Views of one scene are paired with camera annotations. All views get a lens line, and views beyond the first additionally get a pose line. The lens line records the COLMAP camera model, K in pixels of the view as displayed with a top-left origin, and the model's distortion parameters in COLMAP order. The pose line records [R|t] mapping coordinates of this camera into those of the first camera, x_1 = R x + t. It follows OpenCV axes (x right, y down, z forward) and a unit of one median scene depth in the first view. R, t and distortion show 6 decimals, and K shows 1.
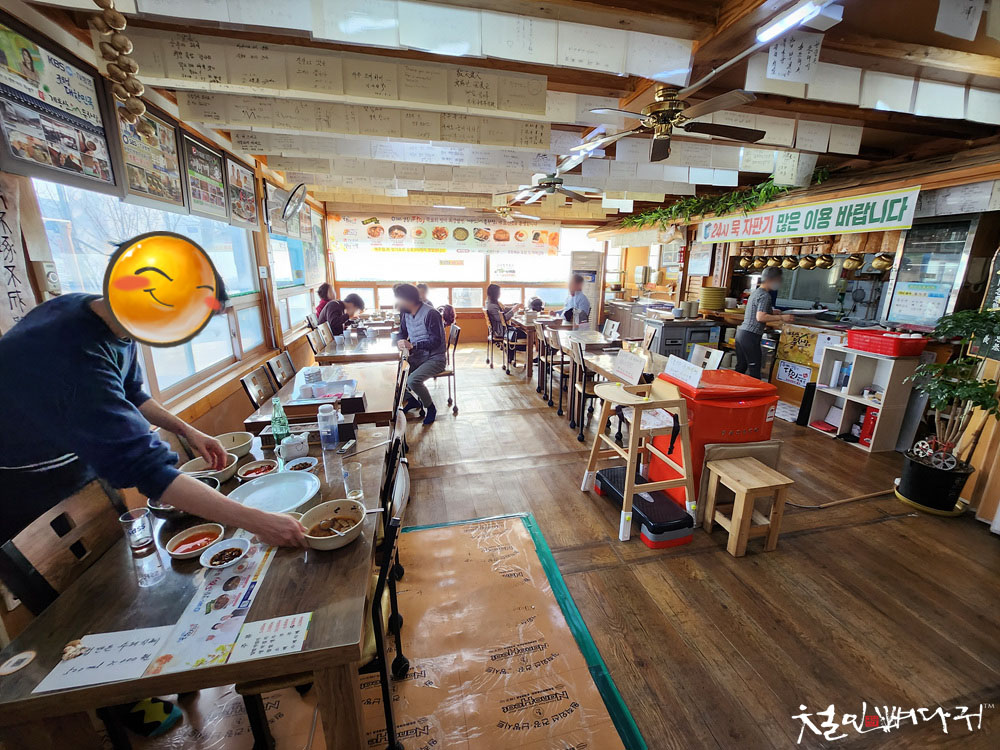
lens RADIAL K [[395.5, 0, 502.3], [0, 395.5, 370.8], [0, 0, 1]] dist [-0.024862, 0.003854]
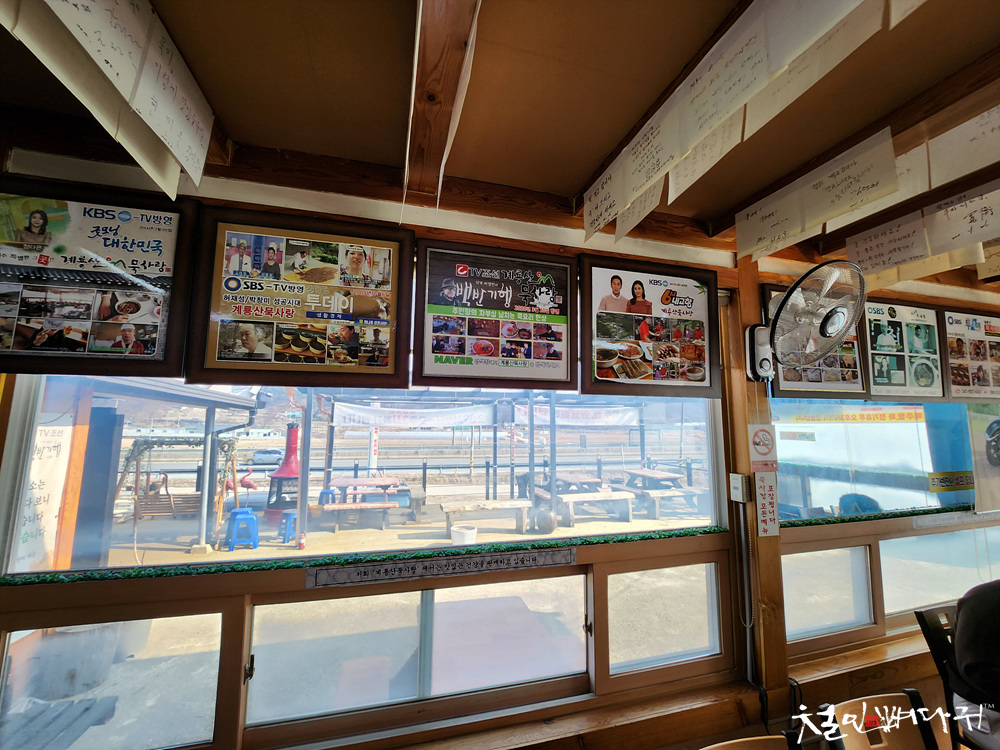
lens RADIAL K [[395.5, 0, 497.4], [0, 395.5, 377.3], [0, 0, 1]] dist [-0.024862, 0.003854]
pose [[0.053846, -0.141579, -0.988461, -0.305638], [-0.254973, 0.955133, -0.150695, -0.398766], [0.965448, 0.260145, 0.015331, 1.208120]]
